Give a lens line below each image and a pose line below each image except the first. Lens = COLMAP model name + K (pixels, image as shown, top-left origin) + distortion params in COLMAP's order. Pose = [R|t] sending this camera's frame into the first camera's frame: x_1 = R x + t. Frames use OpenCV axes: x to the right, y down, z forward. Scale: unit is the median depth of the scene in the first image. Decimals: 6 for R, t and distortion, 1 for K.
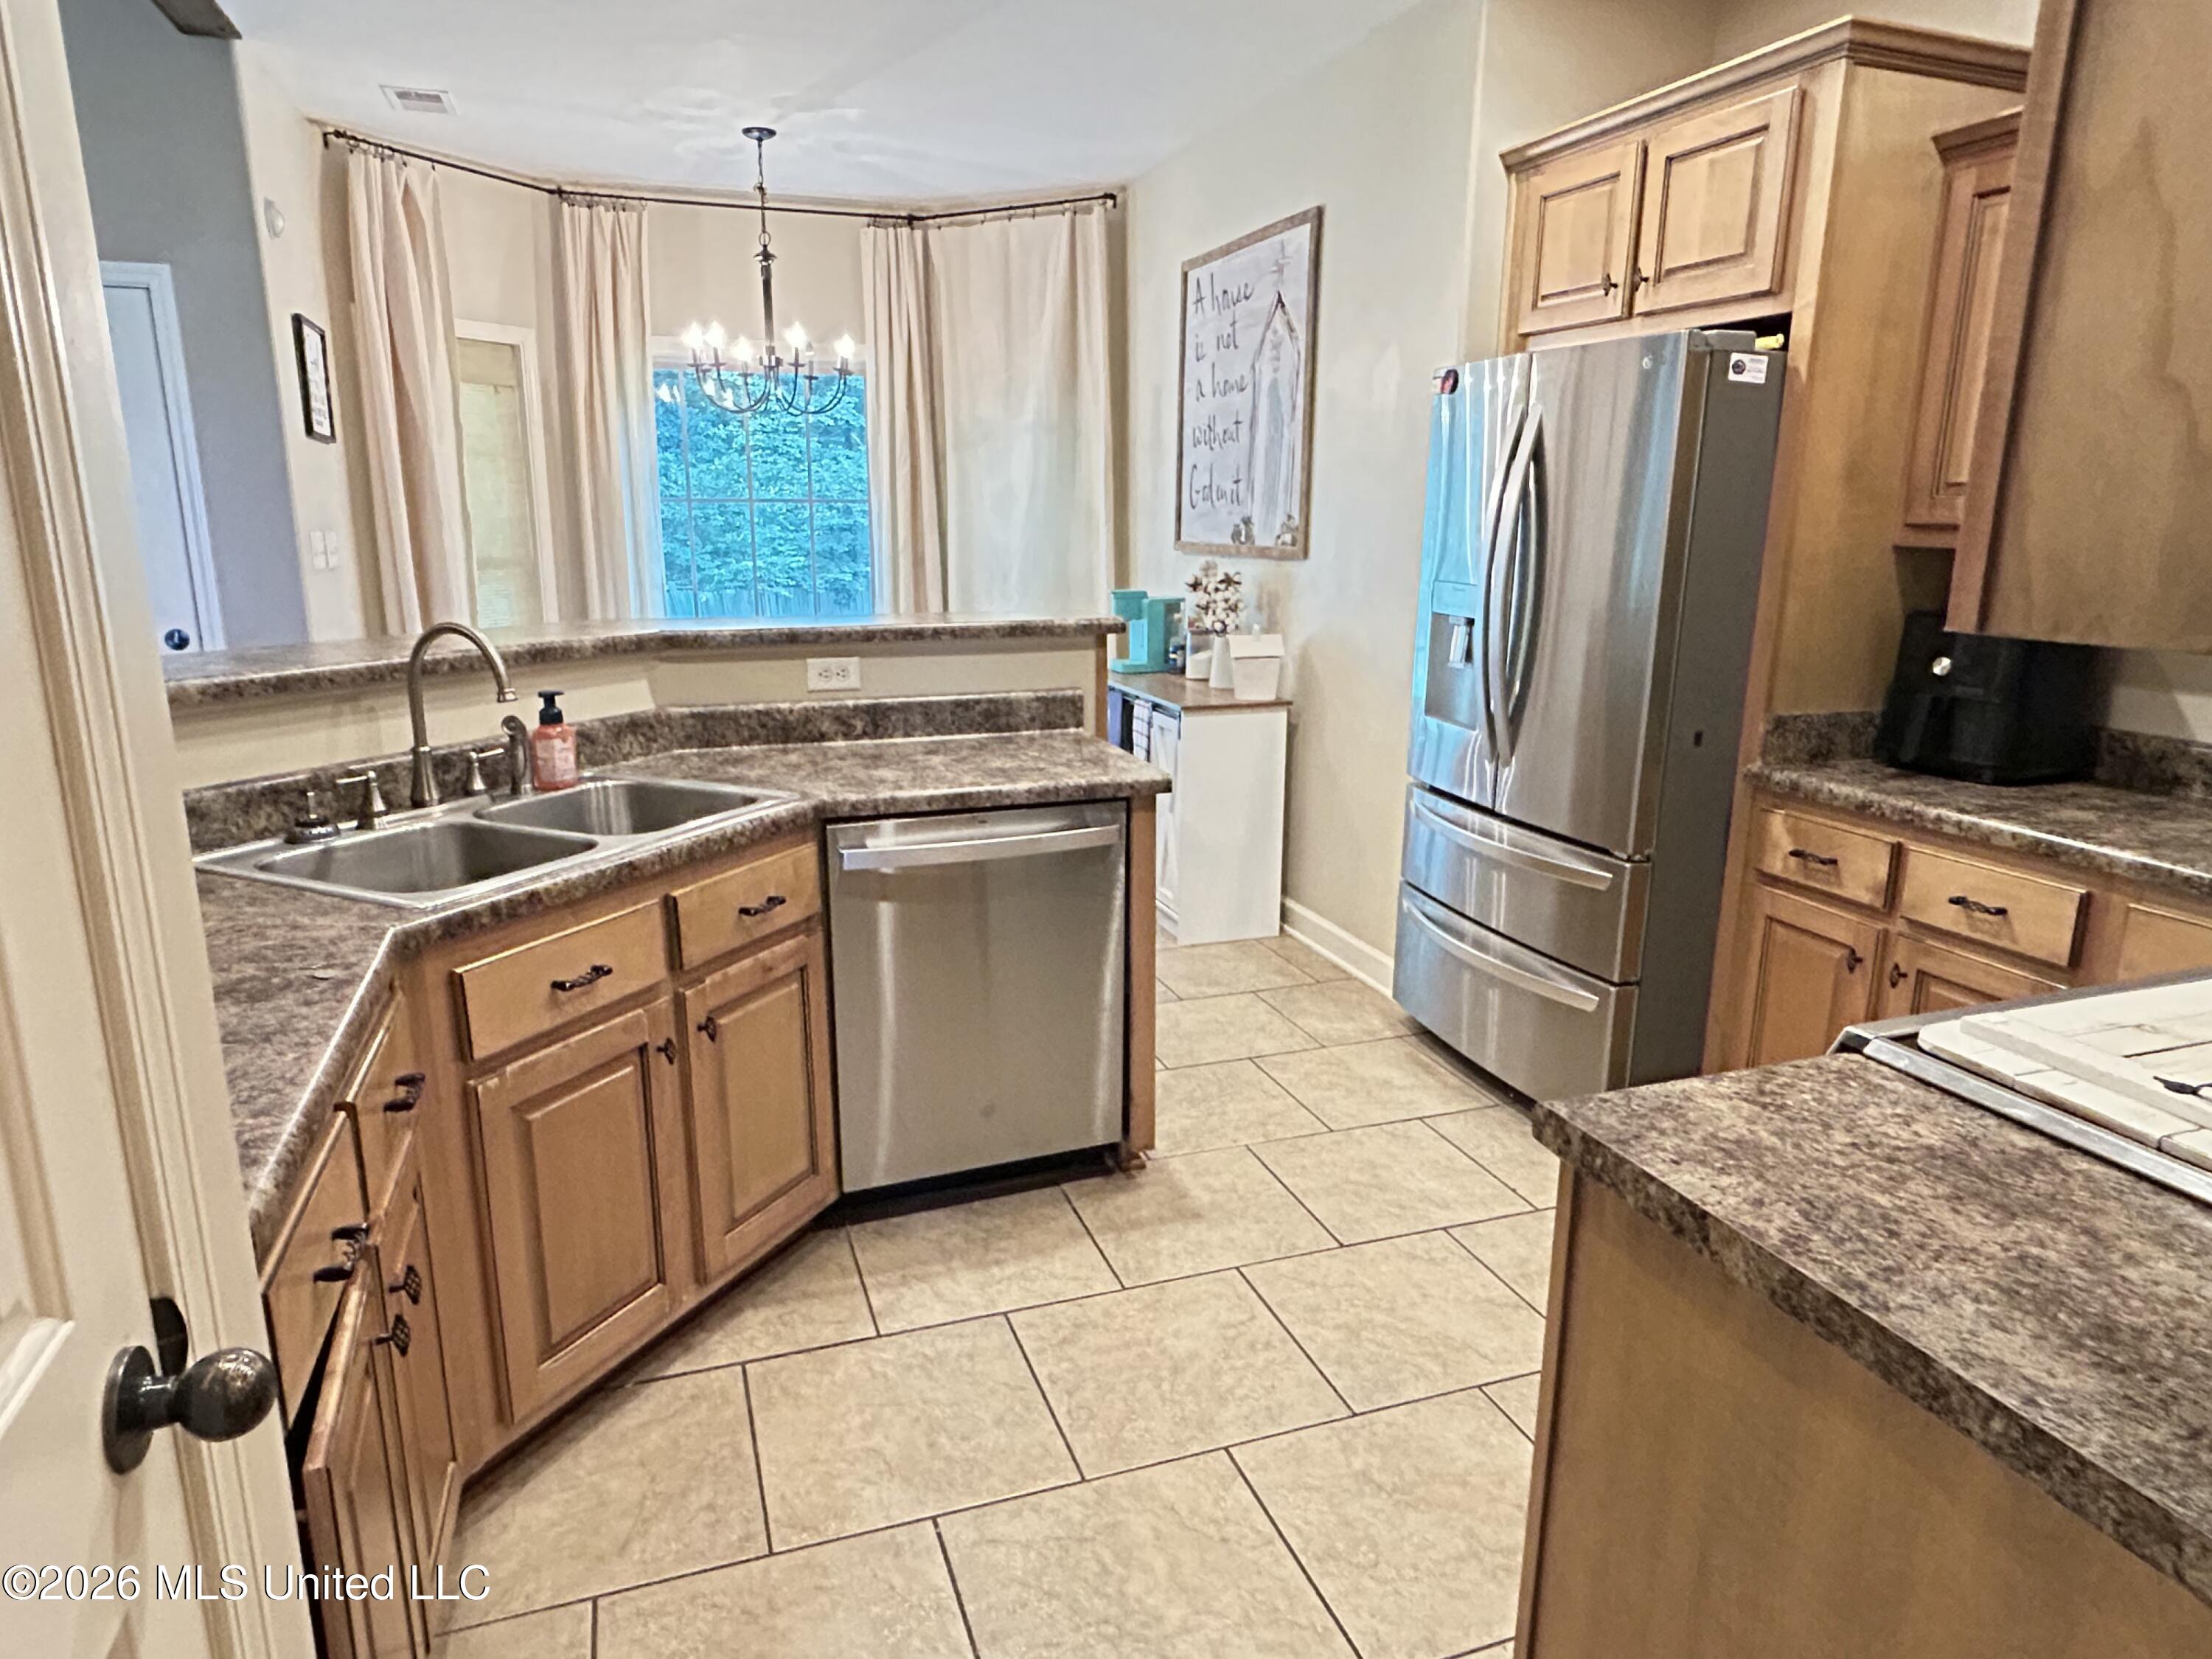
lens RADIAL K [[1339.3, 0, 1100.9], [0, 1339.3, 839.9], [0, 0, 1]] dist [0.006811, -0.004058]
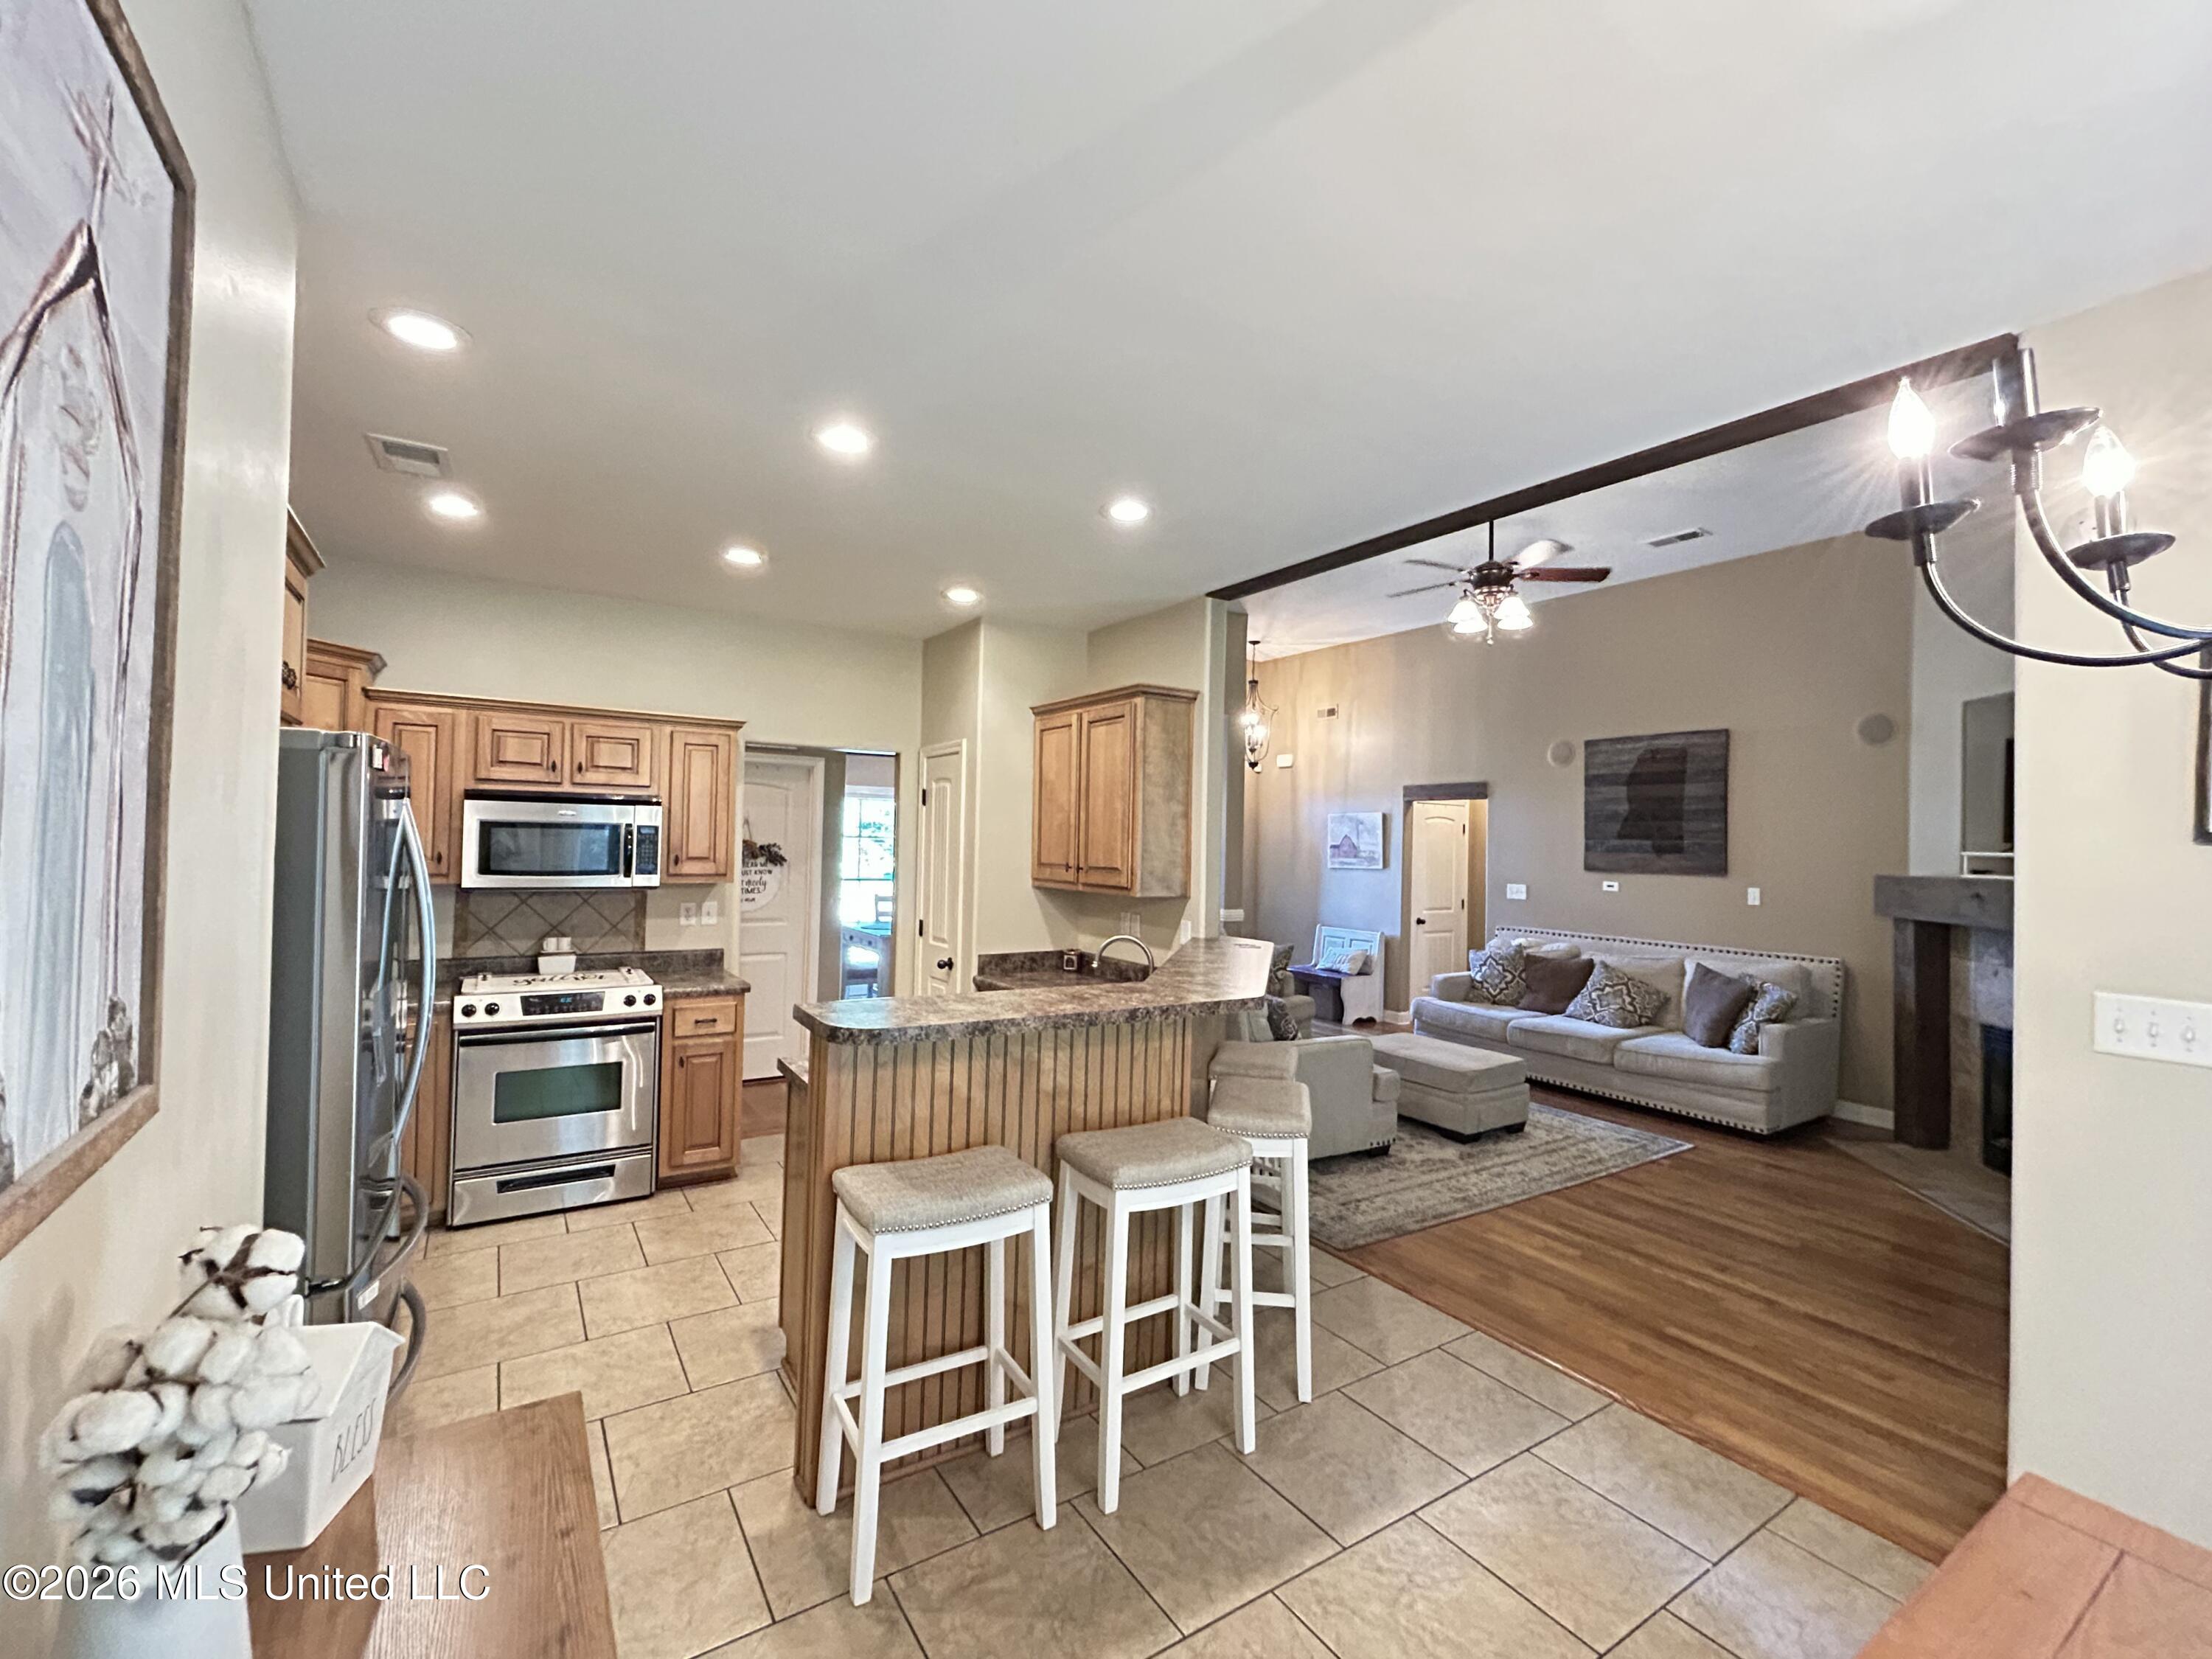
lens RADIAL K [[946.2, 0, 1104.4], [0, 946.2, 828.9], [0, 0, 1]] dist [-0.003130, -0.000286]
pose [[-0.969861, -0.031125, -0.241661, -0.032625], [-0.085818, 0.971890, 0.219238, -0.486226], [0.228044, 0.233369, -0.945270, 1.743859]]
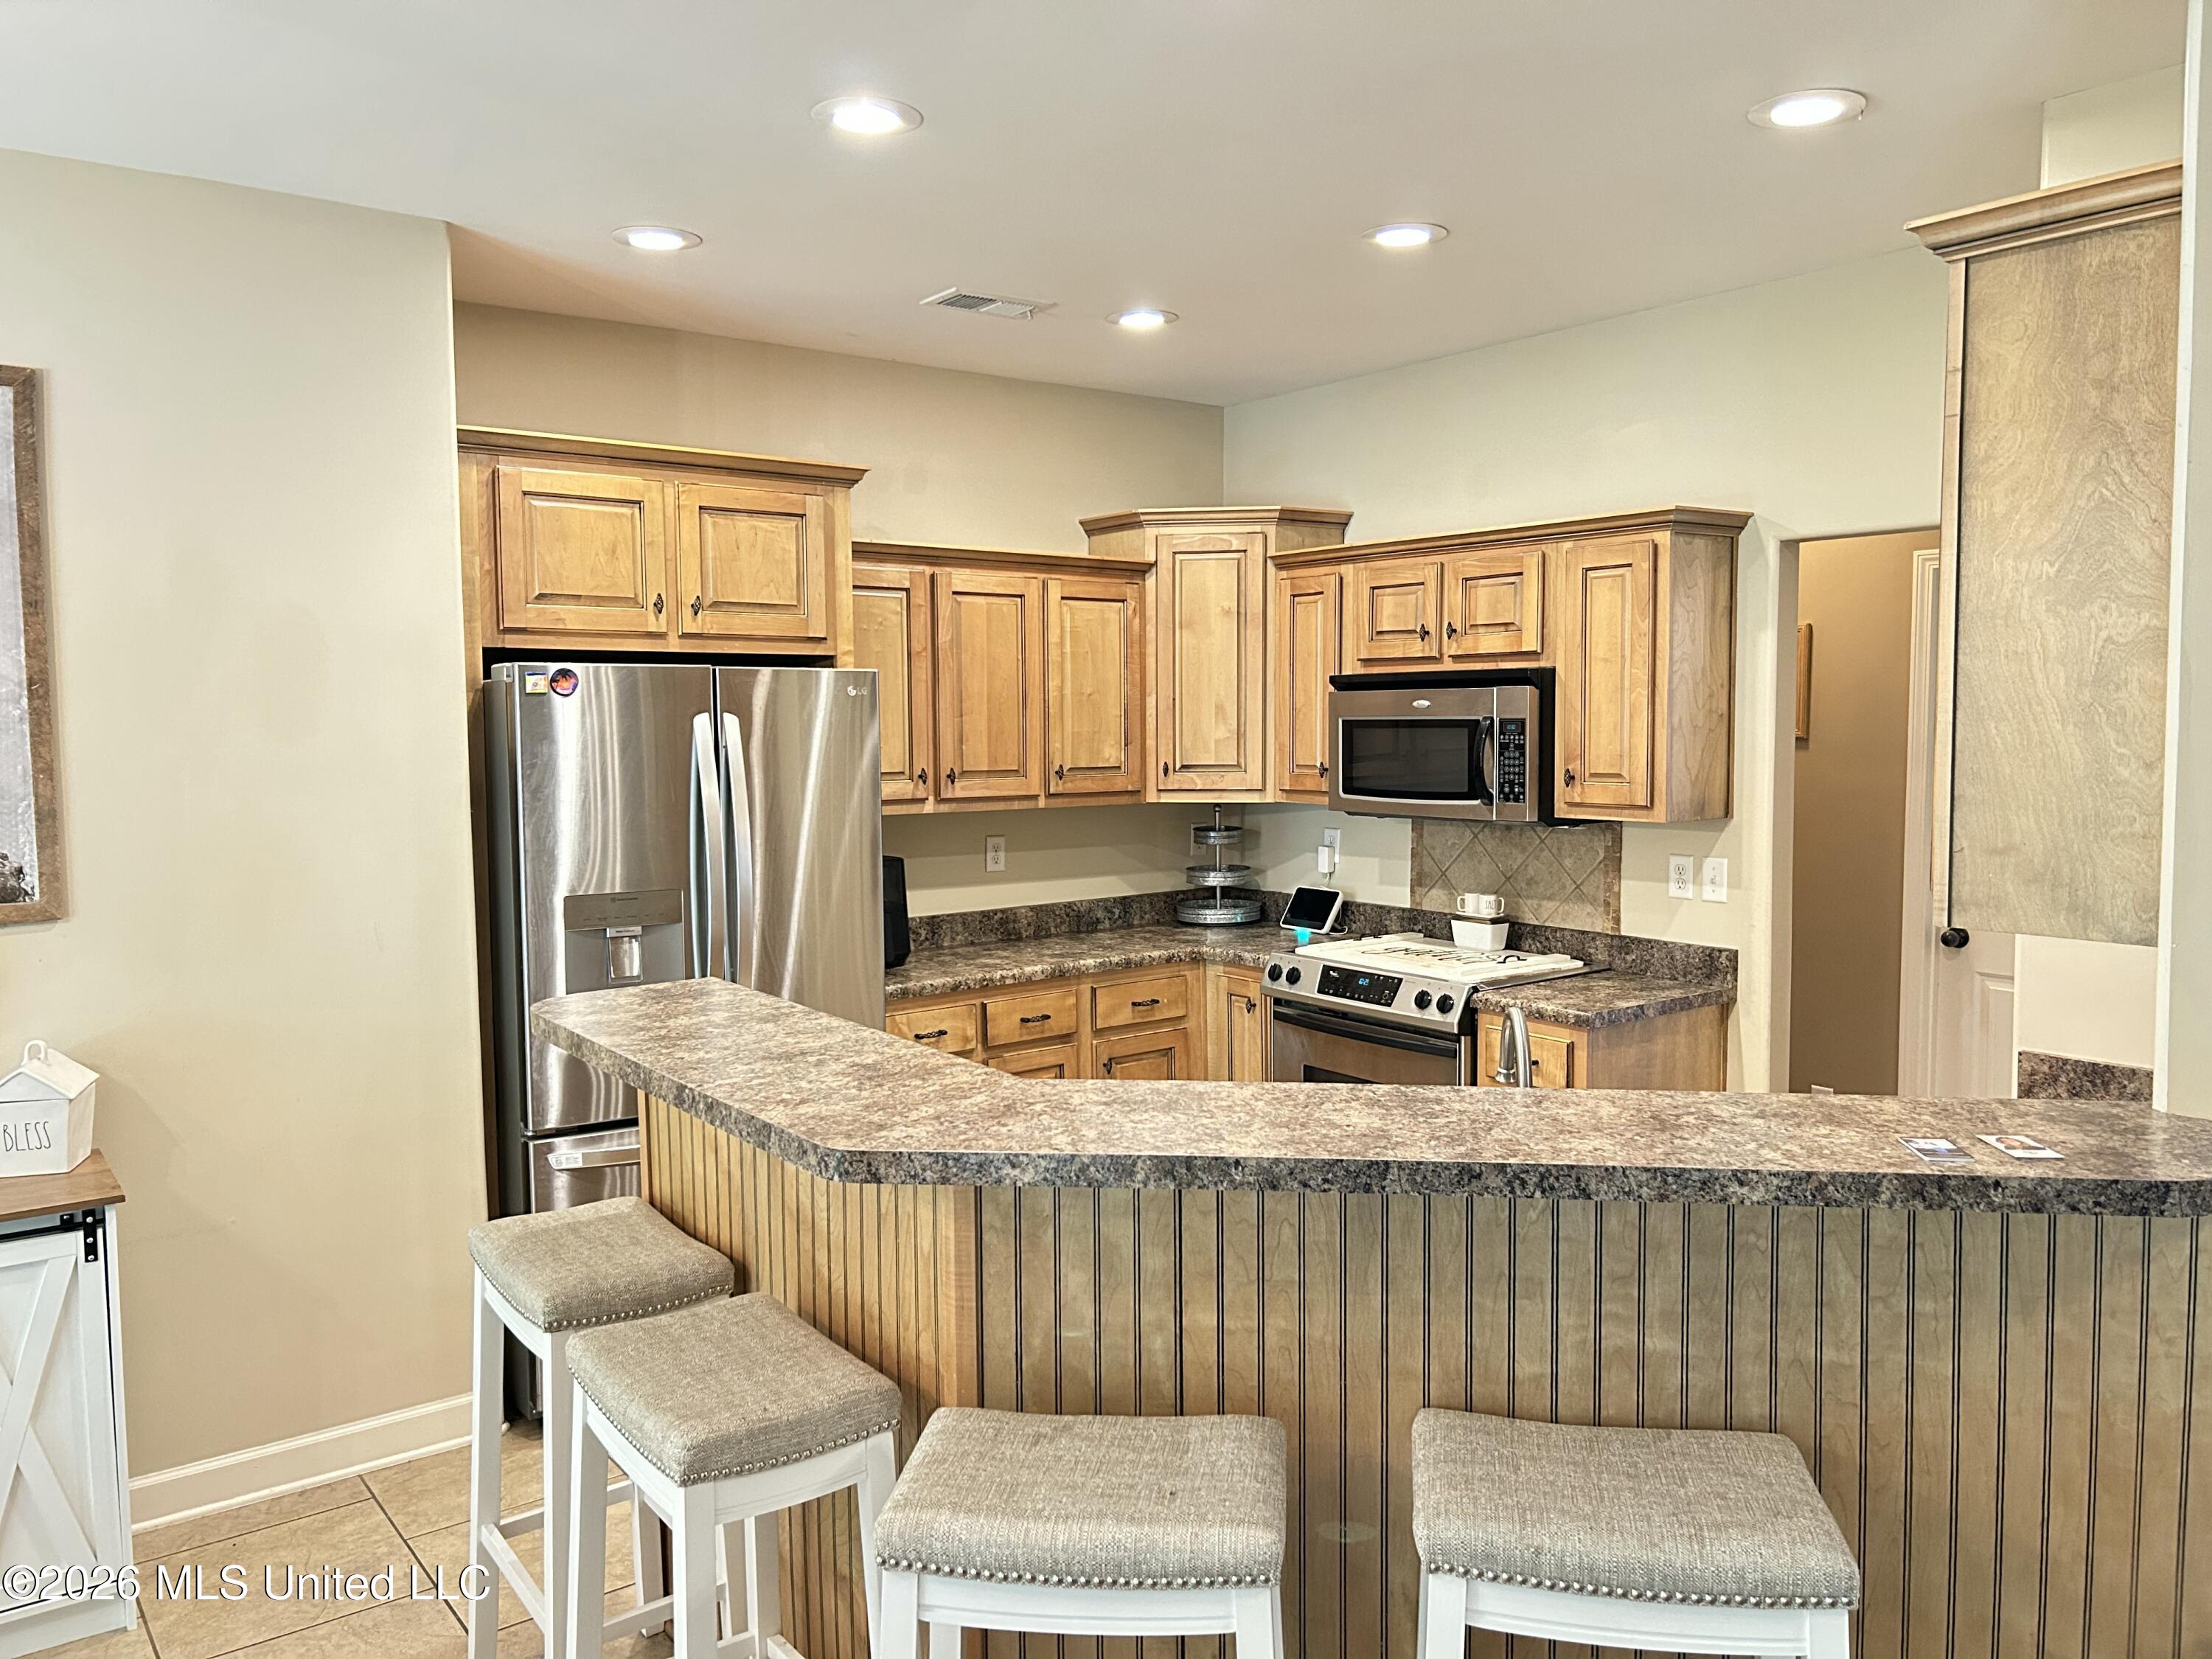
lens RADIAL K [[1668.9, 0, 1116.8], [0, 1668.9, 825.5], [0, 0, 1]] dist [0.057166, -0.056901]
pose [[-0.307802, -0.069602, 0.948901, -0.978519], [0.236951, 0.960290, 0.147299, -0.341068], [-0.921473, 0.270182, -0.279087, 1.047154]]
